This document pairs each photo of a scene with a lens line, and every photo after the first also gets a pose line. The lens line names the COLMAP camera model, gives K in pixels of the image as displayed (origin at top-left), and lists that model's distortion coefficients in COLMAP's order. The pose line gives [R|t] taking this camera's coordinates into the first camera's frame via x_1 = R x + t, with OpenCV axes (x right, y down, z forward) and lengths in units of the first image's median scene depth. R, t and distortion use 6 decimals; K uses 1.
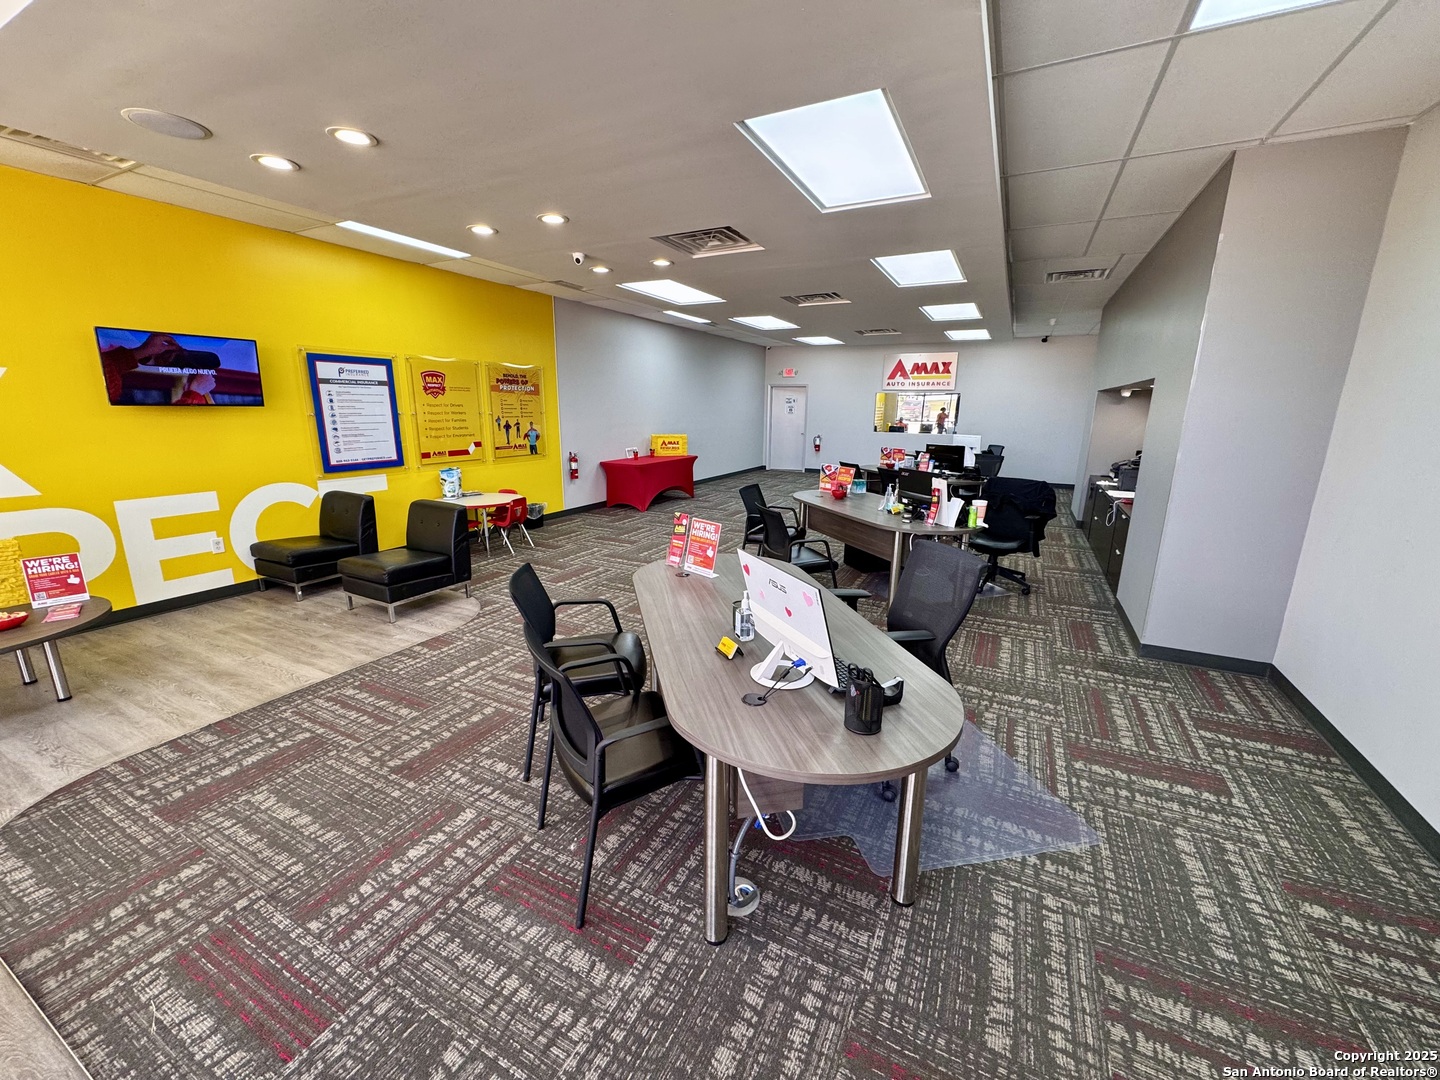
lens RADIAL K [[574.4, 0, 717.0], [0, 574.4, 539.2], [0, 0, 1]] dist [-0.001650, 0.000162]
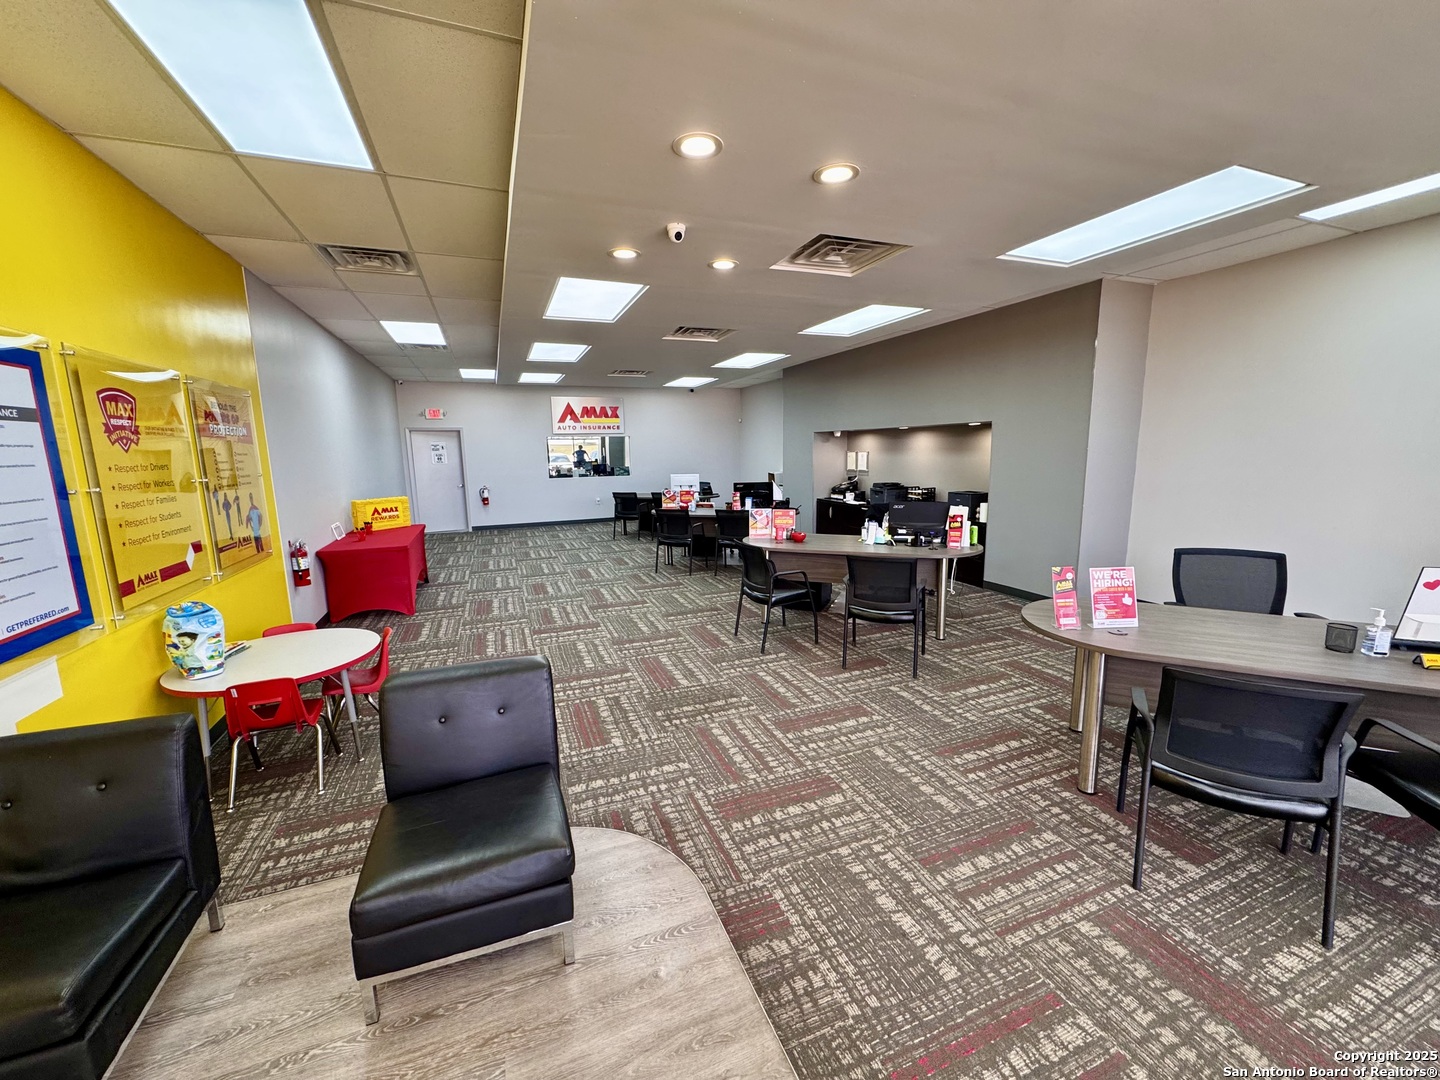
lens RADIAL K [[574.4, 0, 719.8], [0, 574.4, 539.6], [0, 0, 1]] dist [-0.001650, 0.000162]
pose [[0.656015, -0.141410, 0.741382, -0.542874], [0.196963, 0.980329, 0.012703, -0.103983], [-0.728594, 0.137692, 0.670963, 0.416267]]
